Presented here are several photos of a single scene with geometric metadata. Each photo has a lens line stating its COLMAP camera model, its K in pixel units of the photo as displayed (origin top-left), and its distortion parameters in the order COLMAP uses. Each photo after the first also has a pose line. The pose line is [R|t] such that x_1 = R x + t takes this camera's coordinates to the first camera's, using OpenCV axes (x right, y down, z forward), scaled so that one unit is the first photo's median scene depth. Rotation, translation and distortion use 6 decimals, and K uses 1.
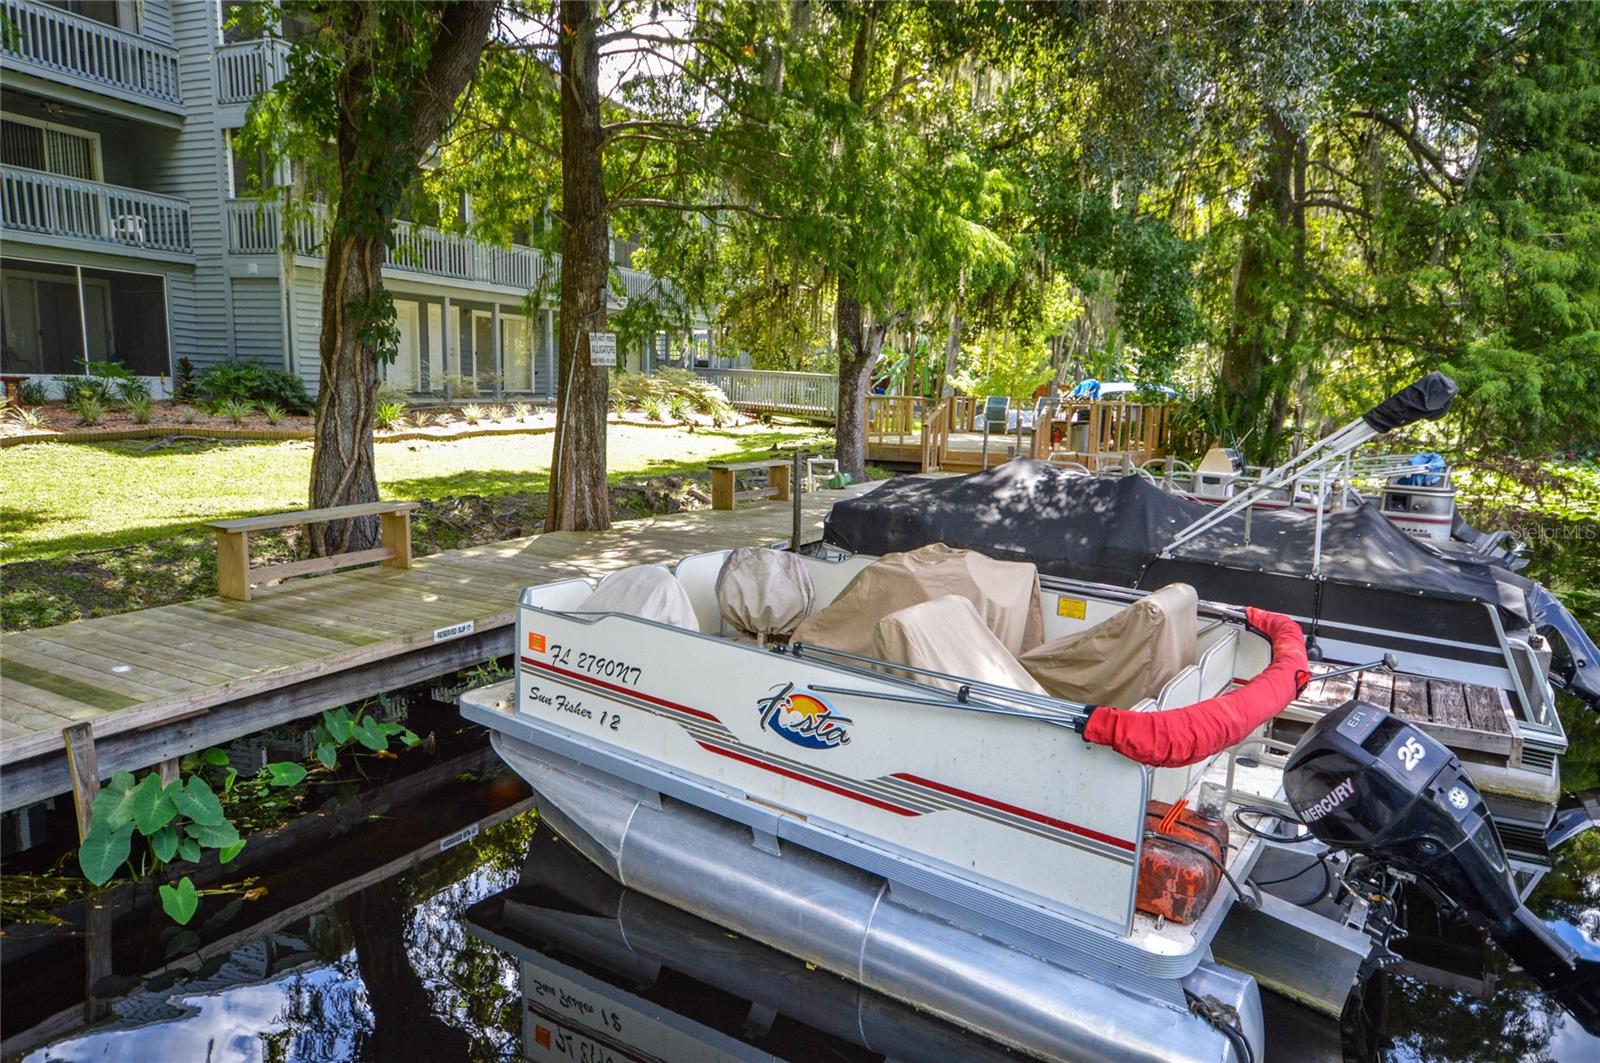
lens RADIAL K [[1014.3, 0, 794.9], [0, 1014.3, 533.4], [0, 0, 1]] dist [0.006947, 0.011857]
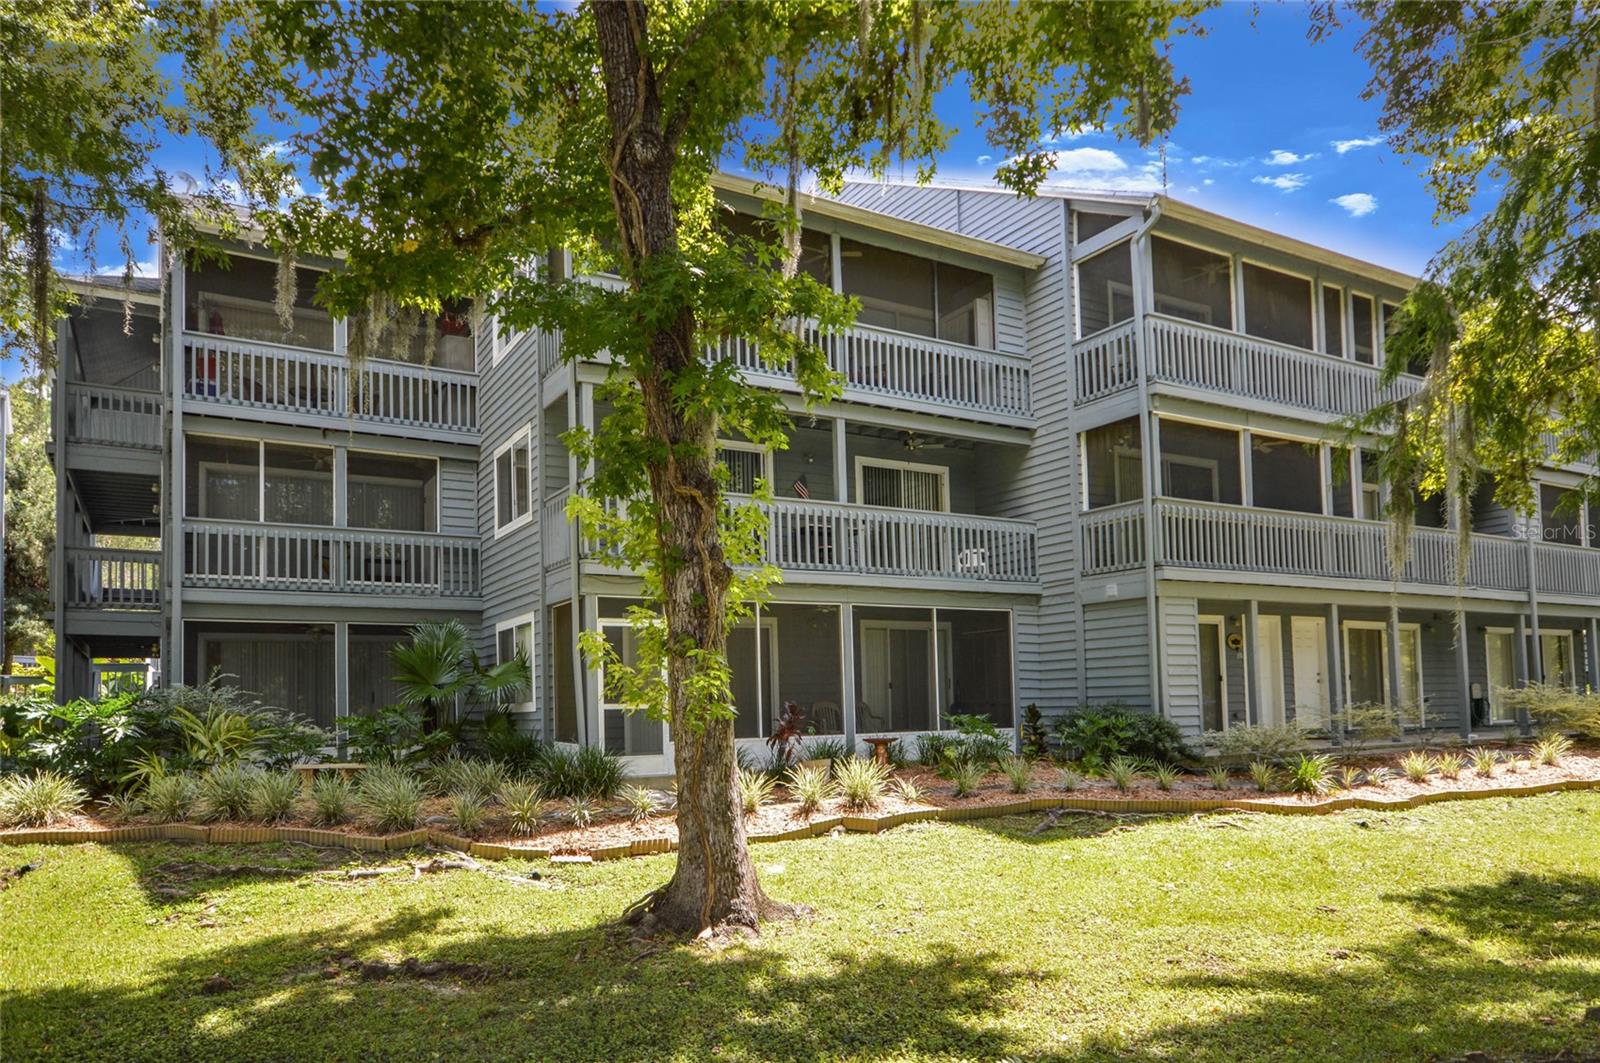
lens RADIAL K [[1063.7, 0, 800.6], [0, 1063.7, 649.4], [0, 0, 1]] dist [0.038784, 0.002618]
pose [[0.801270, -0.077405, -0.593275, -0.236627], [-0.045644, 0.980798, -0.189611, -0.044346], [0.596560, 0.179009, 0.782350, 0.207357]]
